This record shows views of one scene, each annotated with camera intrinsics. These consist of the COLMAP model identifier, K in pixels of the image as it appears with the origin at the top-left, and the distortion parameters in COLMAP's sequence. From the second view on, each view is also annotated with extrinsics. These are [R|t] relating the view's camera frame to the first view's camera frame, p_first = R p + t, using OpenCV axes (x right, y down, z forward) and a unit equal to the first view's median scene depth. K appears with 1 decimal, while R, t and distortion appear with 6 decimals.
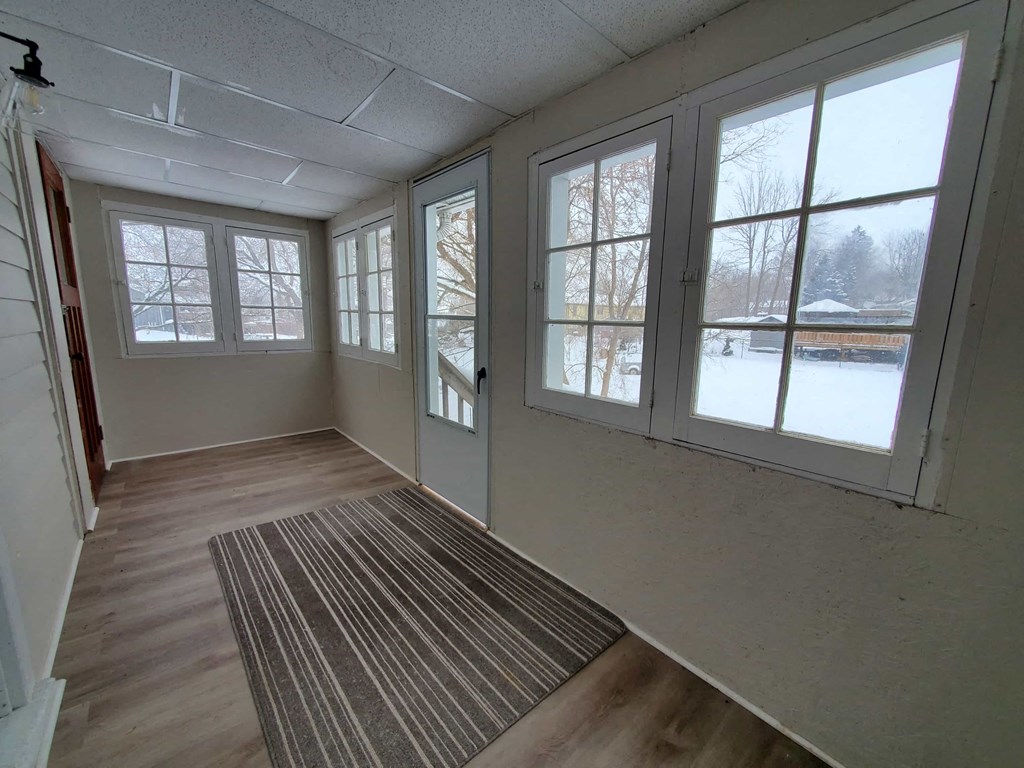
lens RADIAL K [[408.5, 0, 521.5], [0, 408.5, 383.6], [0, 0, 1]] dist [0.003114, -0.001639]
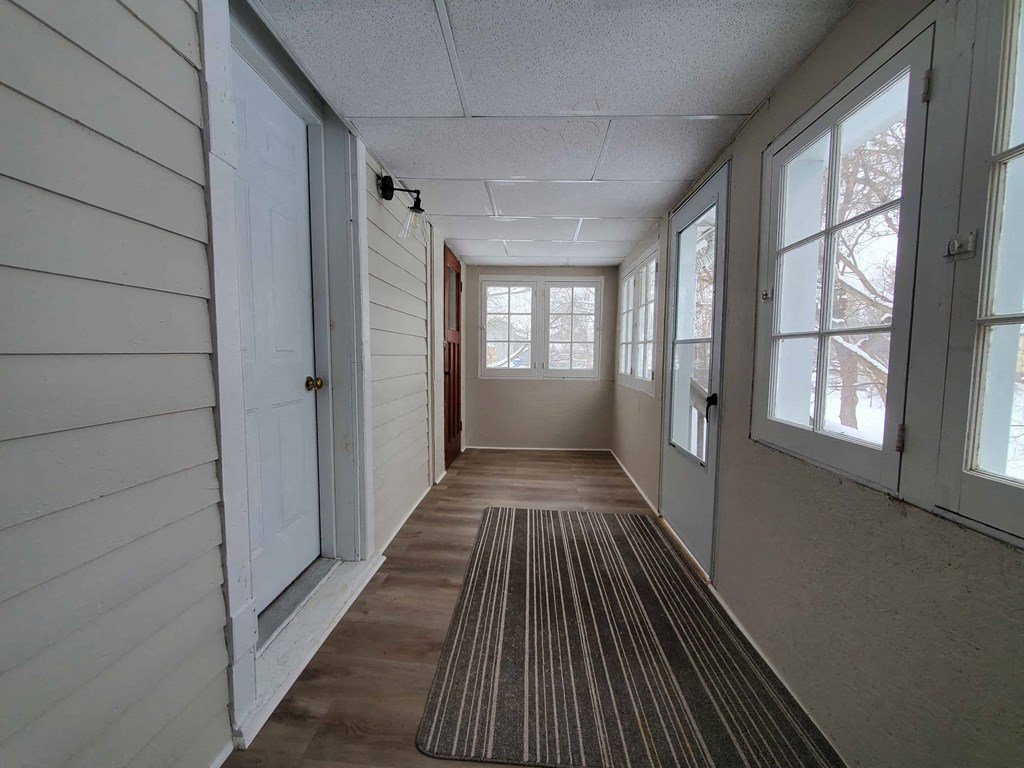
lens RADIAL K [[408.5, 0, 517.2], [0, 408.5, 382.6], [0, 0, 1]] dist [0.003114, -0.001639]
pose [[0.715733, 0.037513, -0.697366, 0.234022], [-0.107249, 0.992615, -0.056679, 0.035988], [0.690090, 0.115359, 0.714470, 0.062704]]
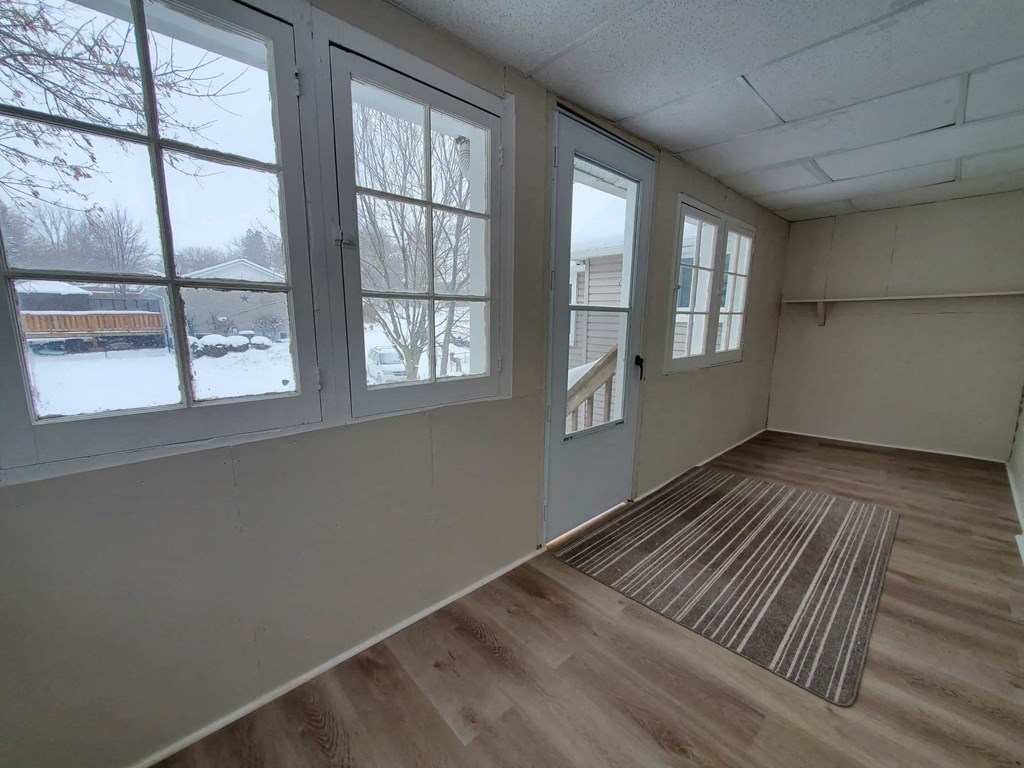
lens RADIAL K [[408.5, 0, 518.8], [0, 408.5, 384.0], [0, 0, 1]] dist [0.003114, -0.001639]
pose [[-0.026410, -0.188226, 0.981771, -1.228262], [0.147456, 0.970636, 0.190058, -0.230792], [-0.988716, 0.149787, 0.002121, 1.389328]]
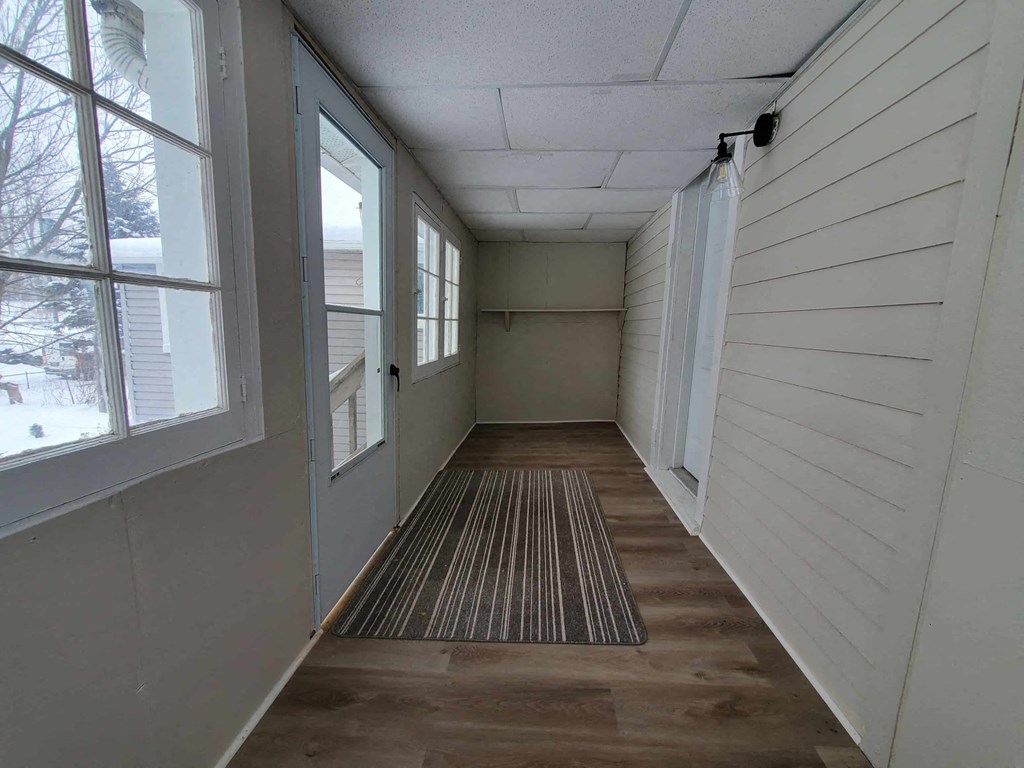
lens RADIAL K [[408.5, 0, 519.0], [0, 408.5, 383.5], [0, 0, 1]] dist [0.003114, -0.001639]
pose [[-0.704984, -0.136682, 0.695928, -1.037931], [0.072609, 0.962188, 0.262531, -0.241159], [-0.705497, 0.235611, -0.668403, 1.520860]]
